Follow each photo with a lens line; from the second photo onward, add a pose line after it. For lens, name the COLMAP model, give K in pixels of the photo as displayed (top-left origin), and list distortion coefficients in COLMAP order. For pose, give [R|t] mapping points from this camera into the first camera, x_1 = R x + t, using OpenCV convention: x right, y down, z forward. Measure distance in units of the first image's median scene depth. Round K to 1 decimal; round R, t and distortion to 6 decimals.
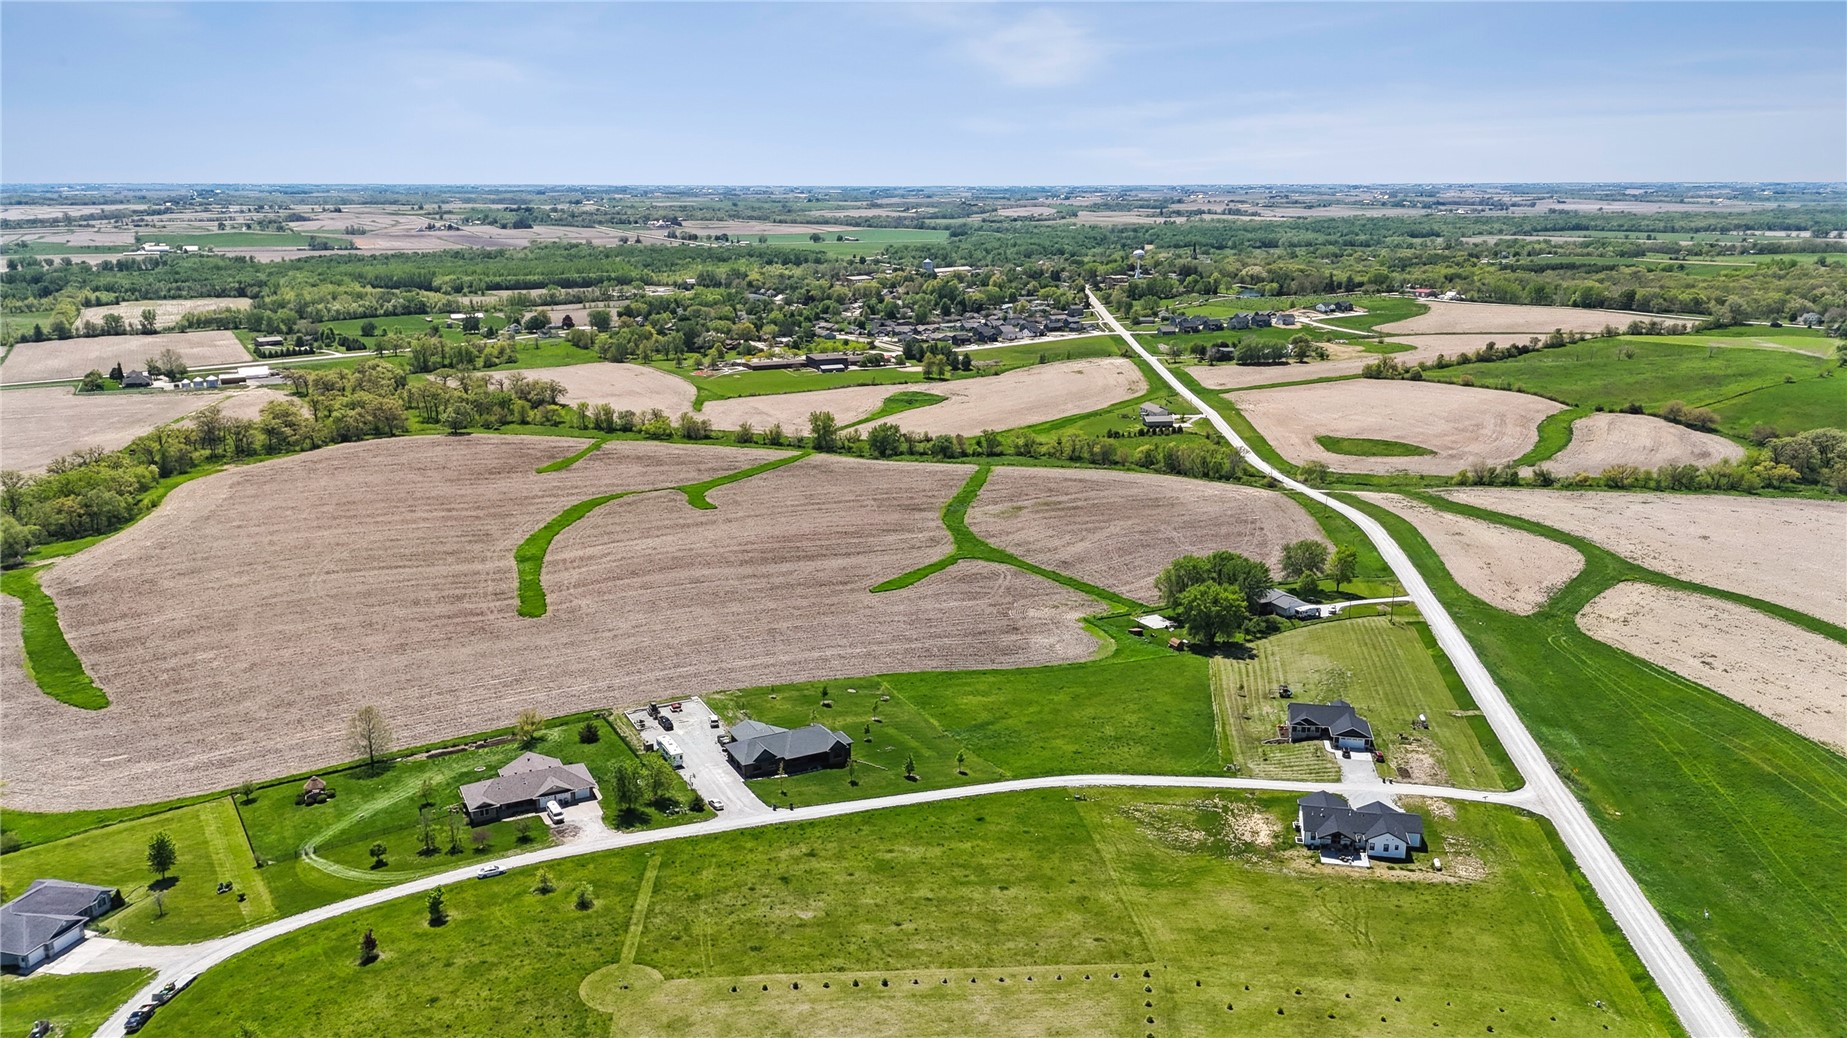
lens RADIAL K [[1366.4, 0, 913.6], [0, 1366.4, 518.9], [0, 0, 1]] dist [0.066503, -0.058406]
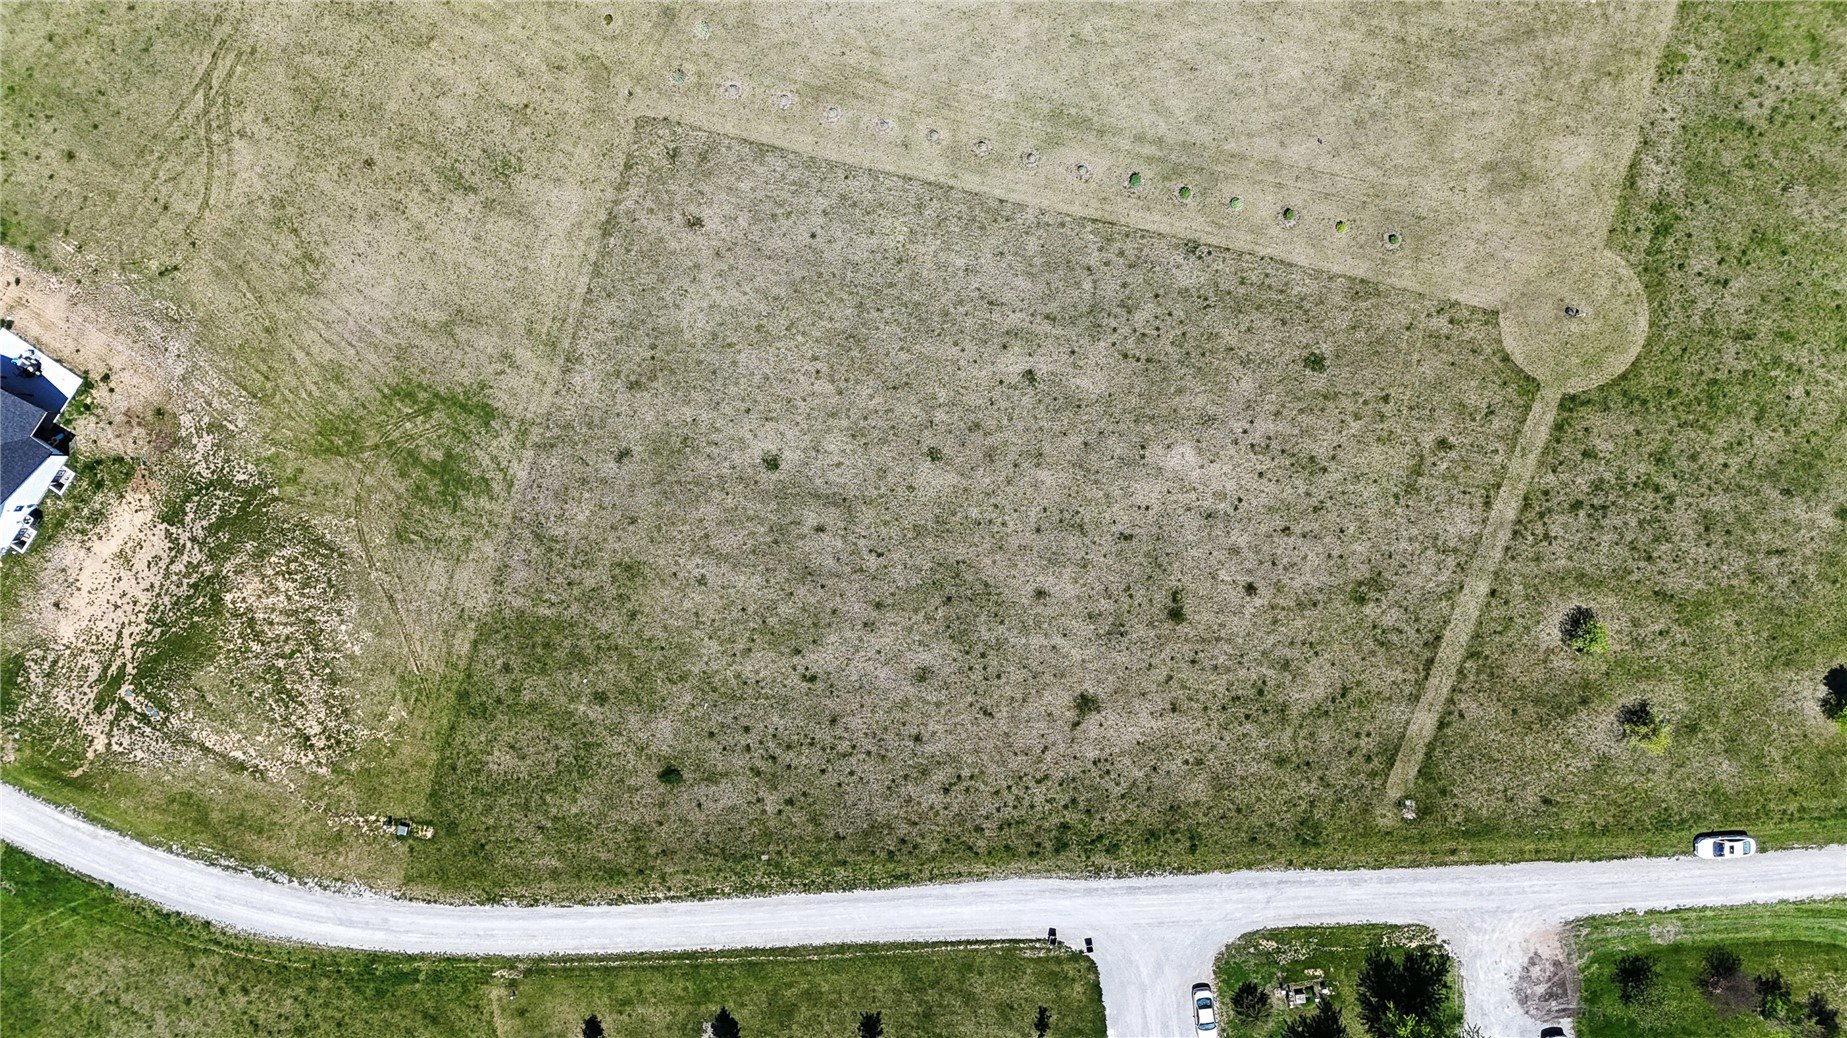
lens RADIAL K [[1366.4, 0, 925.1], [0, 1366.4, 527.8], [0, 0, 1]] dist [0.066503, -0.058406]
pose [[-0.920942, -0.389665, -0.005148, 0.005659], [0.096995, -0.241994, 0.965418, -0.232095], [-0.377436, 0.888594, 0.260658, 0.903153]]
